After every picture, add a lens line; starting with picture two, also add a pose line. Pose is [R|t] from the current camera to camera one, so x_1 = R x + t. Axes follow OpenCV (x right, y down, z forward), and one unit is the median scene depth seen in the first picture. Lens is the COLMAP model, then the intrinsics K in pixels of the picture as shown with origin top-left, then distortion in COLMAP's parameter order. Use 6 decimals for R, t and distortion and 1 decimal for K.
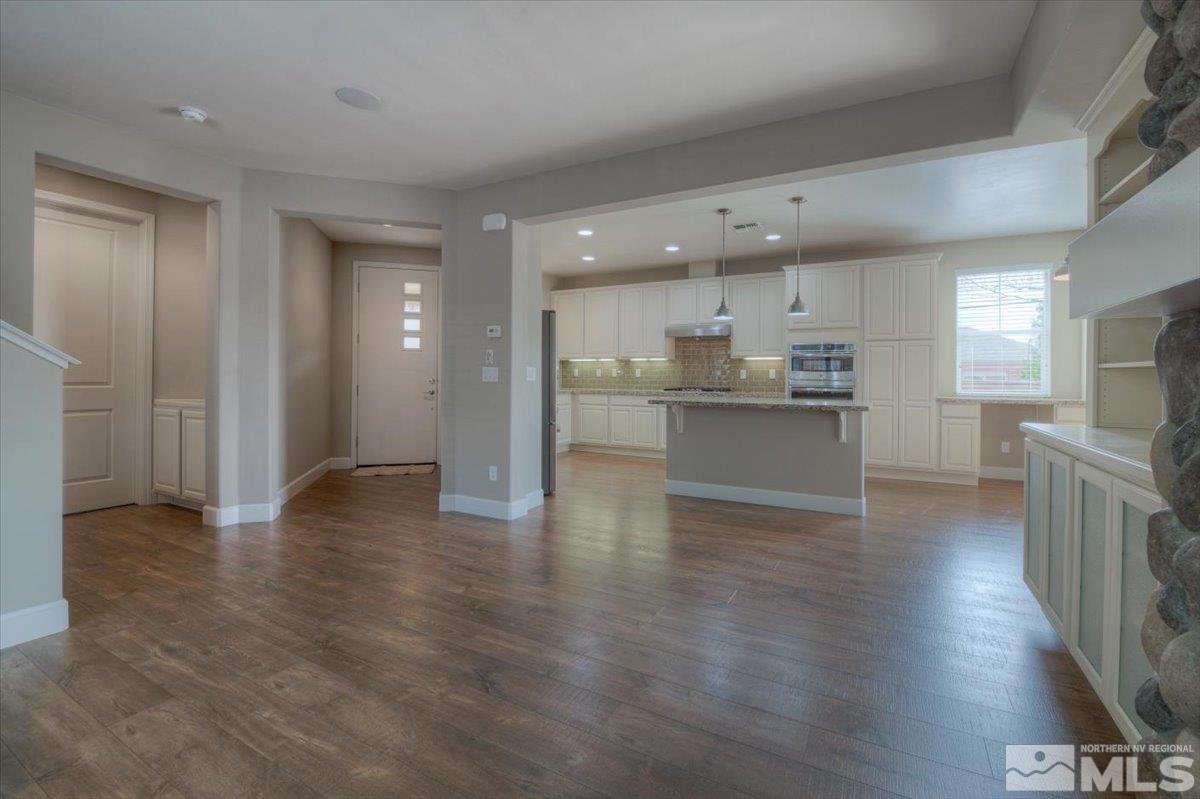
lens RADIAL K [[505.3, 0, 616.4], [0, 505.3, 377.9], [0, 0, 1]] dist [-0.000176, -0.000047]
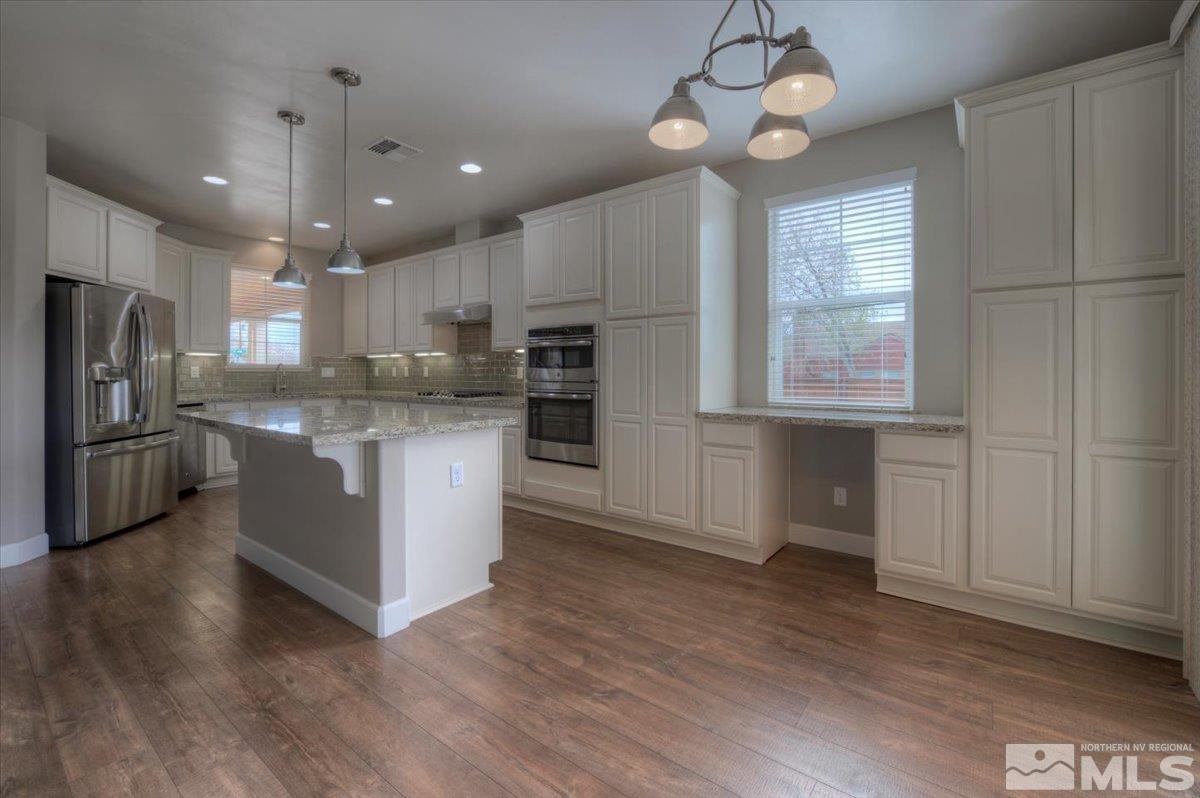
lens RADIAL K [[500.8, 0, 595.3], [0, 500.8, 374.2], [0, 0, 1]] dist [-0.000690, -0.000134]
pose [[0.984986, -0.004576, -0.172573, 0.578610], [0.003877, 0.999983, -0.004389, -0.002010], [0.172590, 0.003654, 0.984987, 0.371515]]
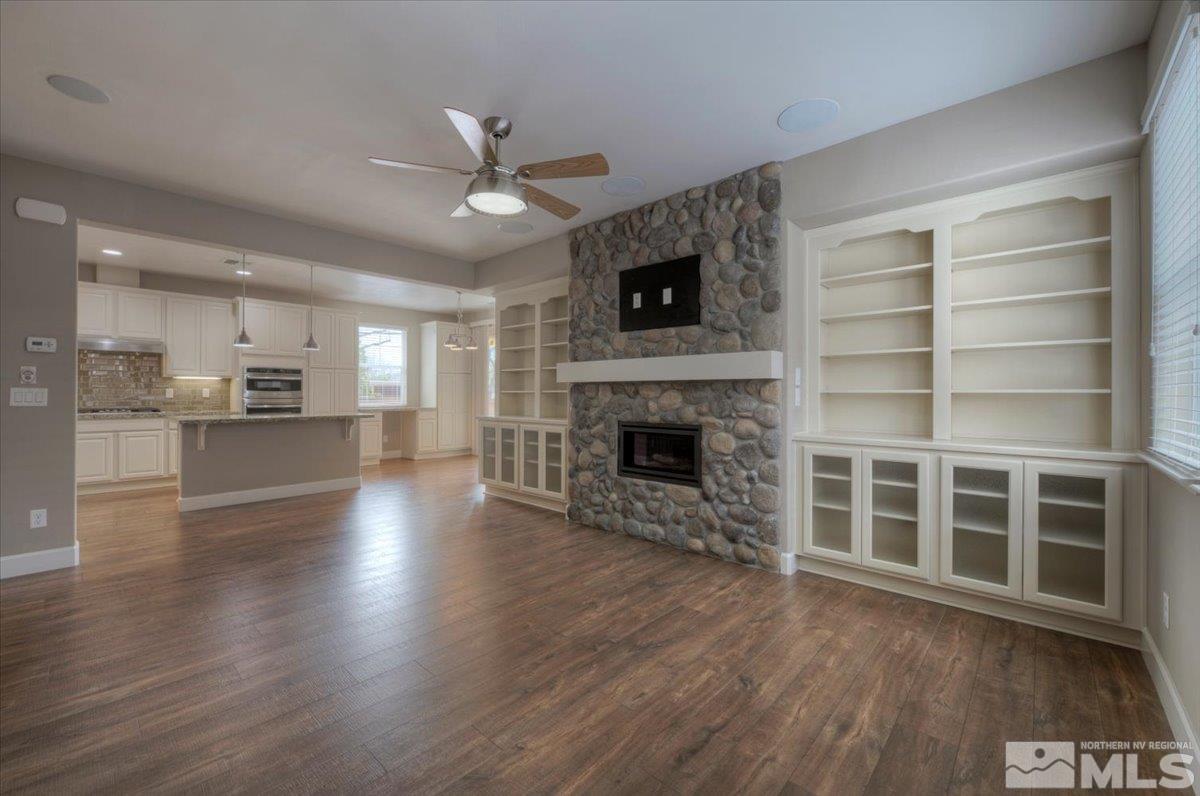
lens RADIAL K [[503.0, 0, 594.6], [0, 503.0, 395.8], [0, 0, 1]] dist [-0.001122, -0.000301]
pose [[0.265810, -0.008687, 0.963986, -0.564594], [0.003000, 0.999962, 0.008184, -0.009264], [-0.964021, 0.000717, 0.265826, -0.060216]]
